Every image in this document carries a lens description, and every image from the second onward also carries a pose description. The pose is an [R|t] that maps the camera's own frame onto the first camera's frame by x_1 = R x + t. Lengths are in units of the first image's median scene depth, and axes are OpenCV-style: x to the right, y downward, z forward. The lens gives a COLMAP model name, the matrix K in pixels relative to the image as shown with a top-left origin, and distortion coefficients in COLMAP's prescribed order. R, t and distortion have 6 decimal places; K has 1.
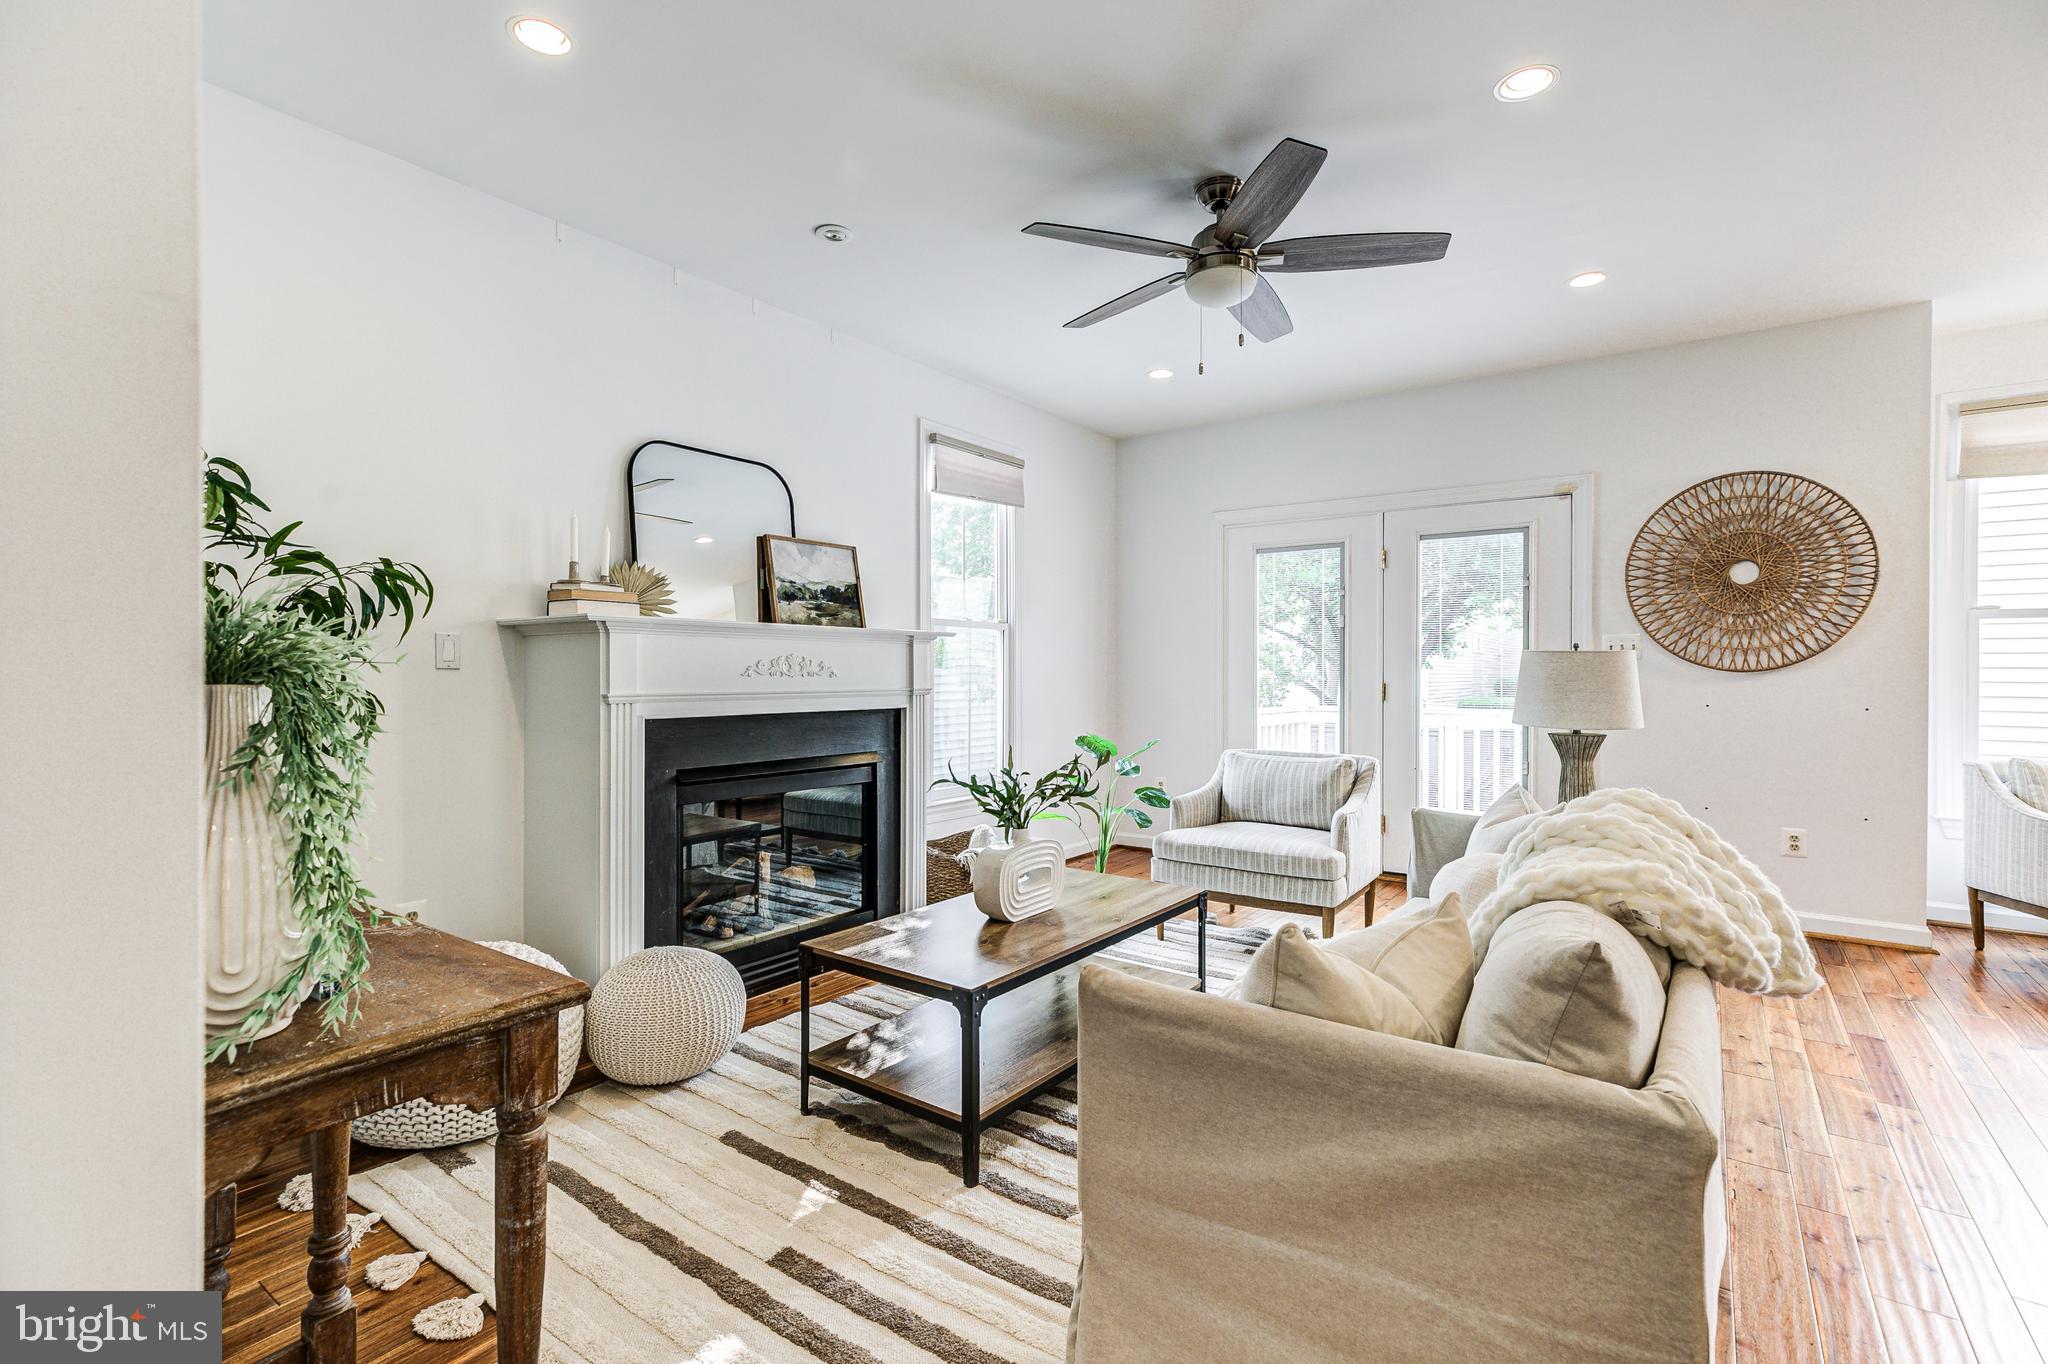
lens RADIAL K [[929.6, 0, 1030.7], [0, 929.6, 676.8], [0, 0, 1]] dist [0.011209, -0.001196]
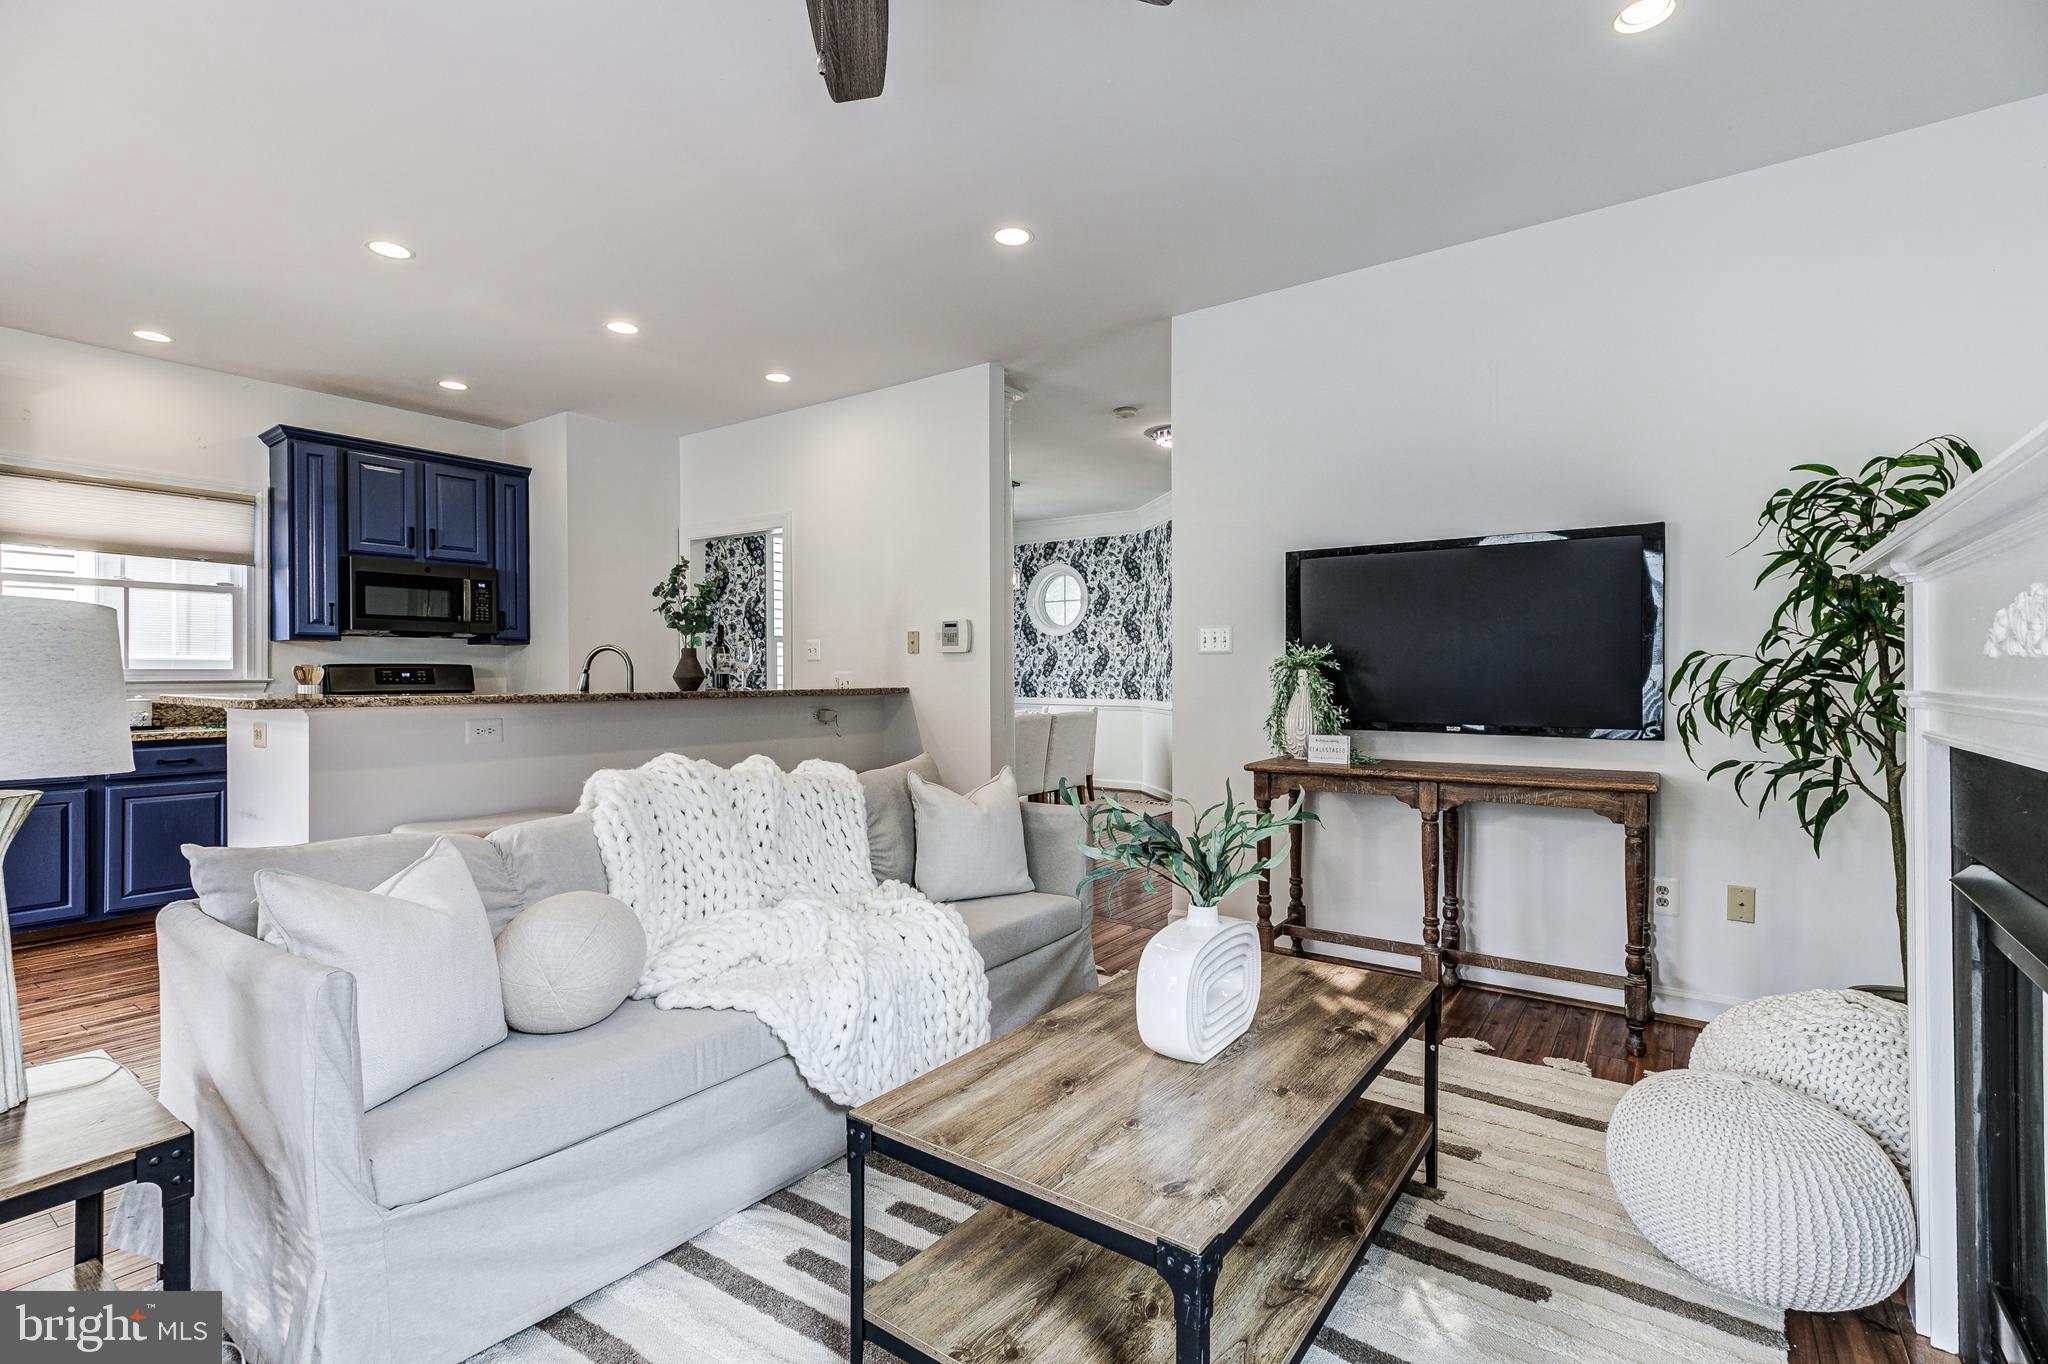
lens RADIAL K [[929.6, 0, 1029.0], [0, 929.6, 677.3], [0, 0, 1]] dist [0.011209, -0.001196]
pose [[-0.999963, 0.001699, -0.008491, 0.078956], [0.001646, 0.999979, 0.006326, 0.003721], [0.008502, 0.006312, -0.999944, 1.151402]]
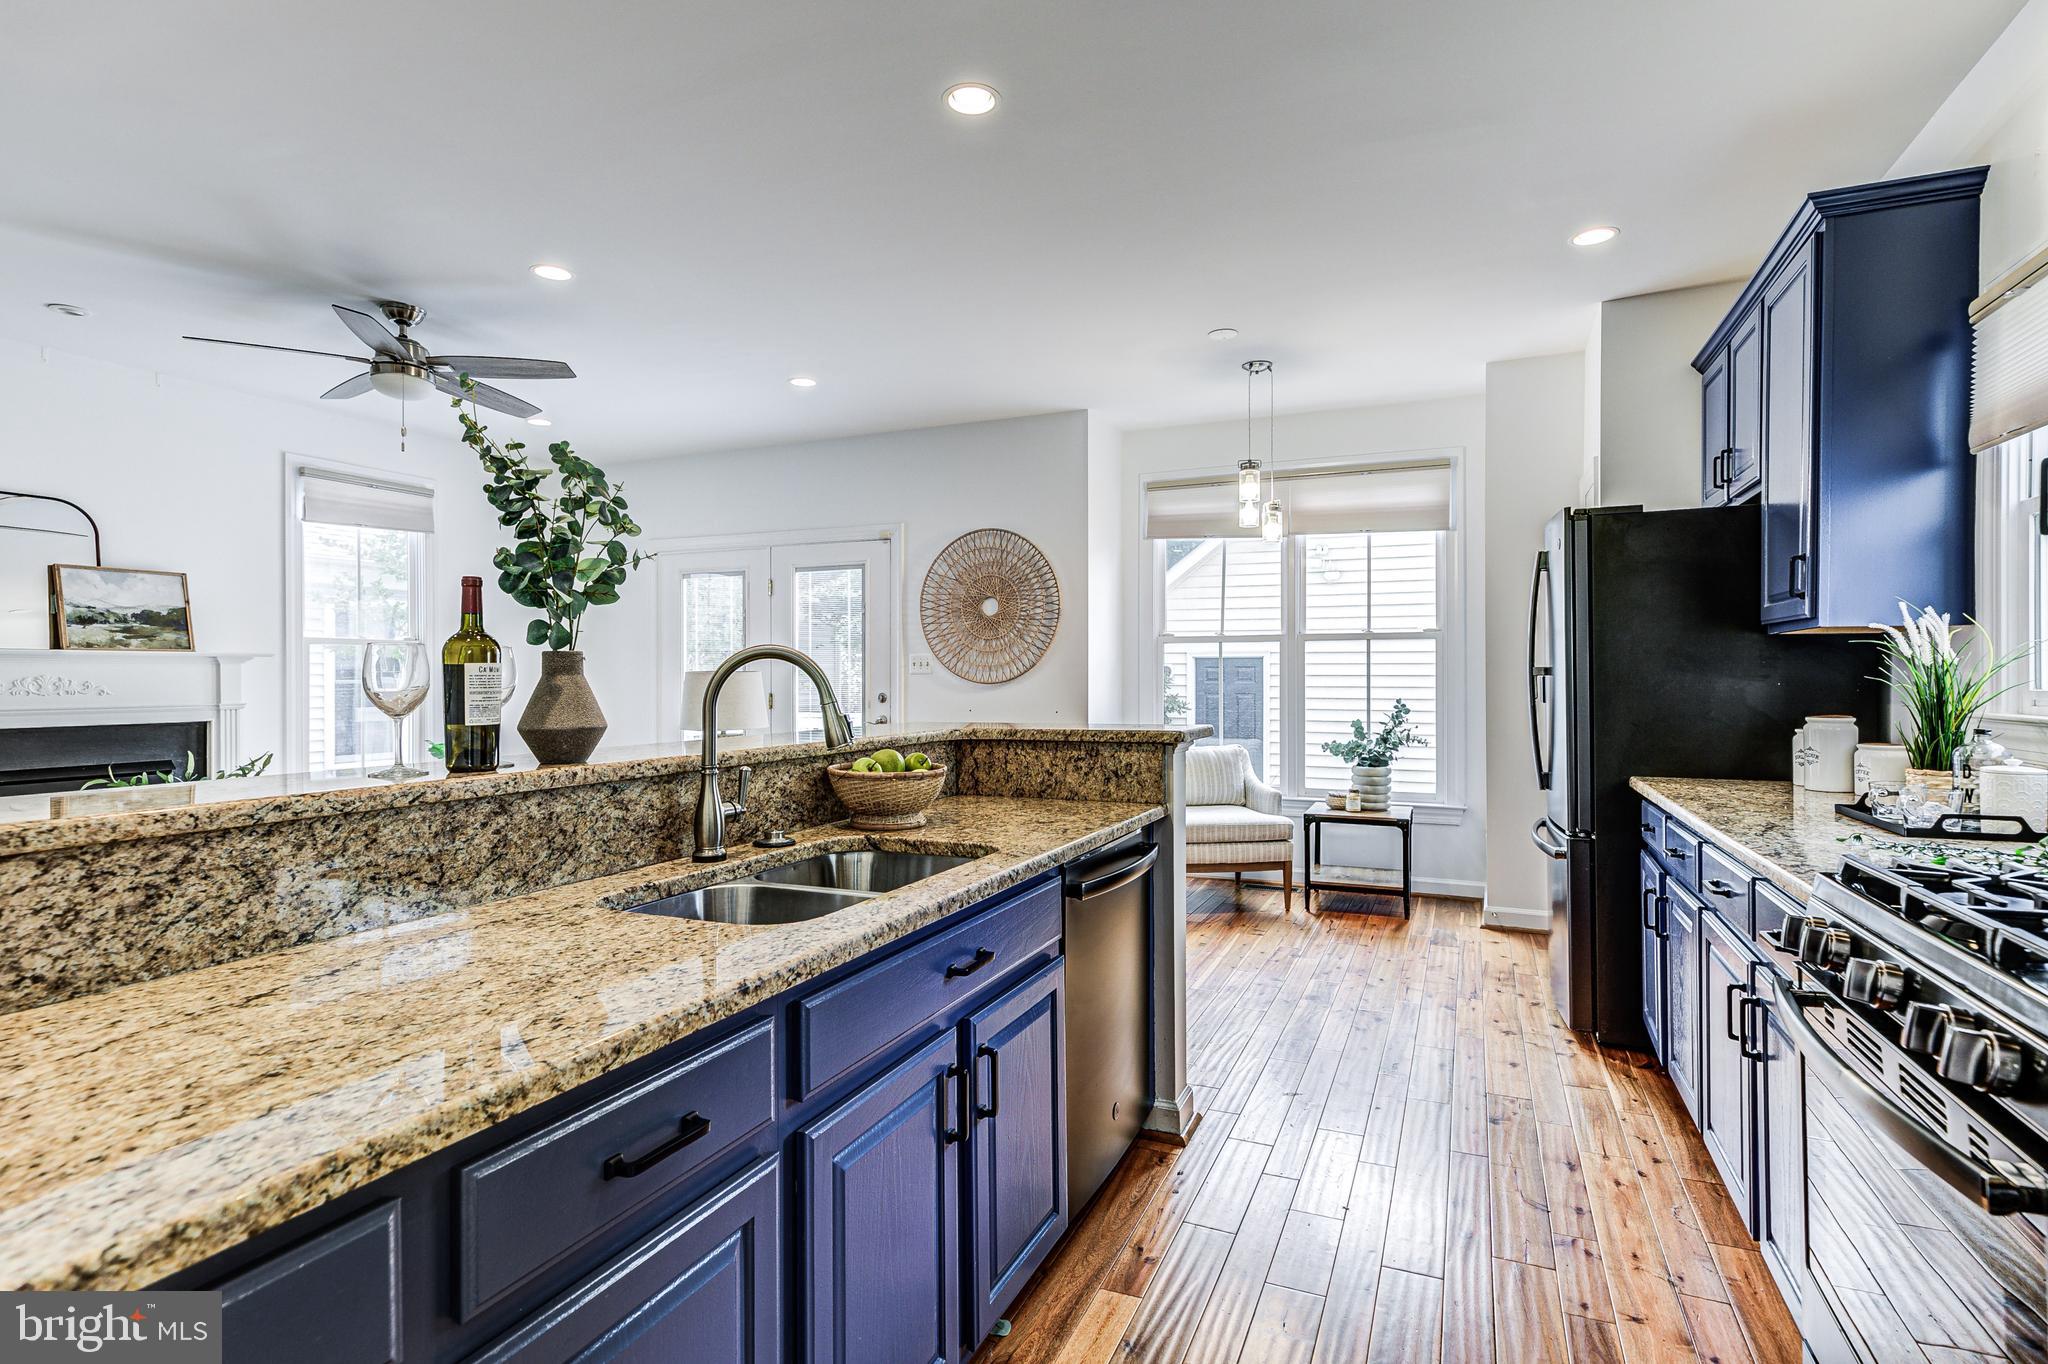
lens RADIAL K [[1007.5, 0, 1030.9], [0, 1007.5, 679.1], [0, 0, 1]] dist [0.006248, 0.002210]
pose [[0.977070, -0.004040, 0.212881, 0.568373], [0.004134, 0.999991, 0.000004, -0.012943], [-0.212880, 0.000876, 0.977078, -0.399568]]
